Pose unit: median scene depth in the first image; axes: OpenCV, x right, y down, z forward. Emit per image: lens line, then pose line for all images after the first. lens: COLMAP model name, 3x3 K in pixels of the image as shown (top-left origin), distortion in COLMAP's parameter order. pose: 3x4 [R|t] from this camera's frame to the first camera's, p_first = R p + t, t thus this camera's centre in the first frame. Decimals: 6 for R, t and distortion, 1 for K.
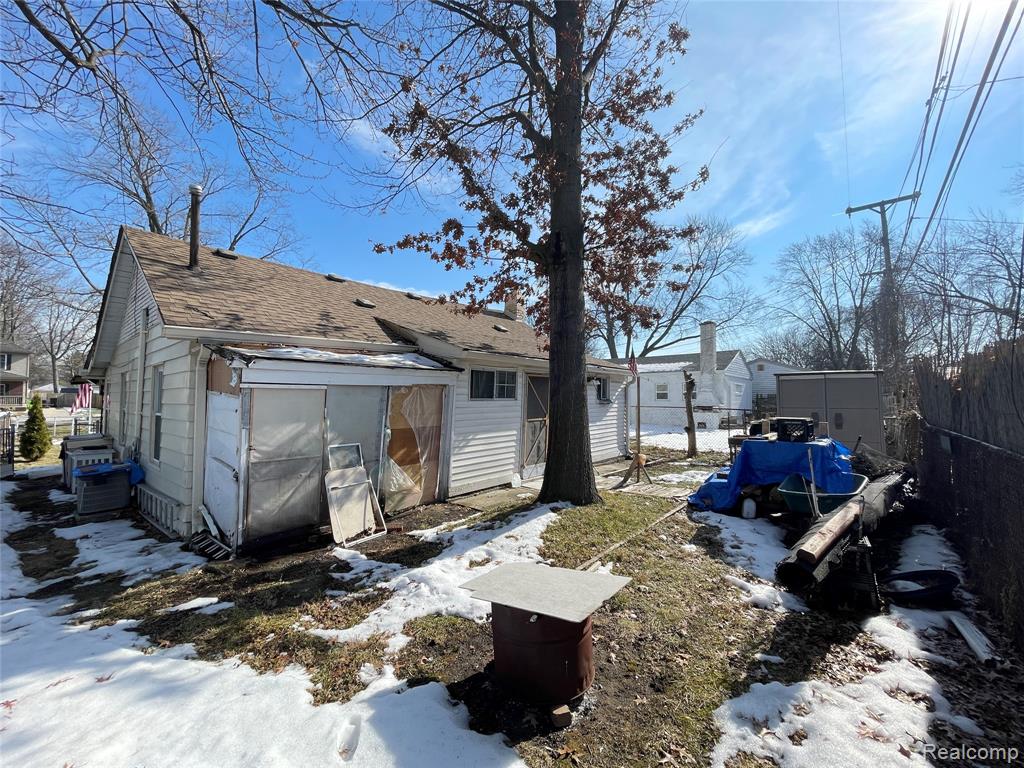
lens RADIAL K [[415.5, 0, 512.0], [0, 415.5, 384.0], [0, 0, 1]] dist [-0.002103, 0.000120]
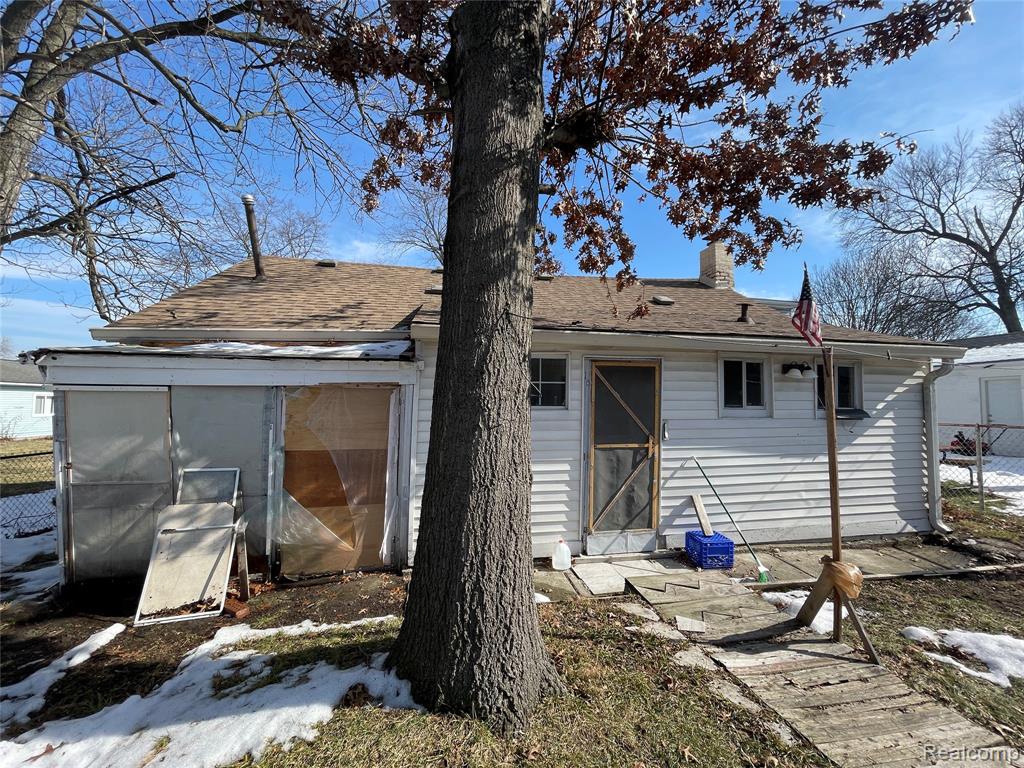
lens RADIAL K [[415.5, 0, 512.0], [0, 415.5, 384.0], [0, 0, 1]] dist [-0.002103, 0.000120]
pose [[0.774229, -0.030084, -0.632190, 0.482651], [0.016938, 0.999497, -0.026818, 0.028955], [0.632678, 0.010055, 0.774349, 0.818678]]
